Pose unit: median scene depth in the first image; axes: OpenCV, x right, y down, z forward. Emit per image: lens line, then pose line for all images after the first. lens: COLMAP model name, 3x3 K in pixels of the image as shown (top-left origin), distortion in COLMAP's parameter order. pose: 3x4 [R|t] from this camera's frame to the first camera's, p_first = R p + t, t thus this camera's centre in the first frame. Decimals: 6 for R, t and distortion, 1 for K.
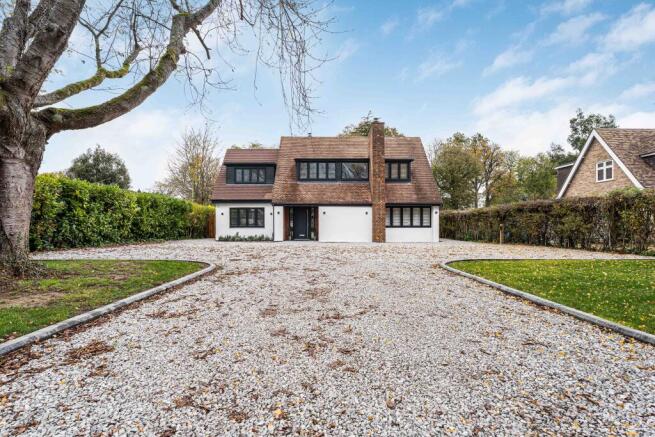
lens RADIAL K [[299.3, 0, 335.9], [0, 299.3, 210.2], [0, 0, 1]] dist [0.003563, -0.000557]
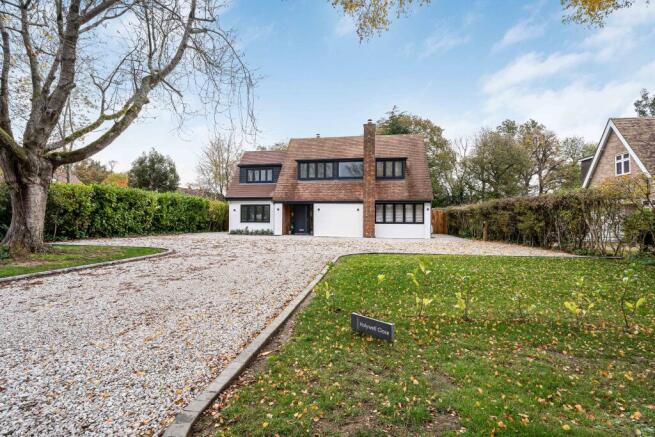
lens RADIAL K [[311.7, 0, 337.1], [0, 311.7, 195.1], [0, 0, 1]] dist [-0.011390, -0.000098]
pose [[0.986220, -0.006569, -0.165311, 0.203673], [0.002088, 0.999626, -0.027269, -0.011920], [0.165428, 0.026548, 0.985864, -0.099225]]
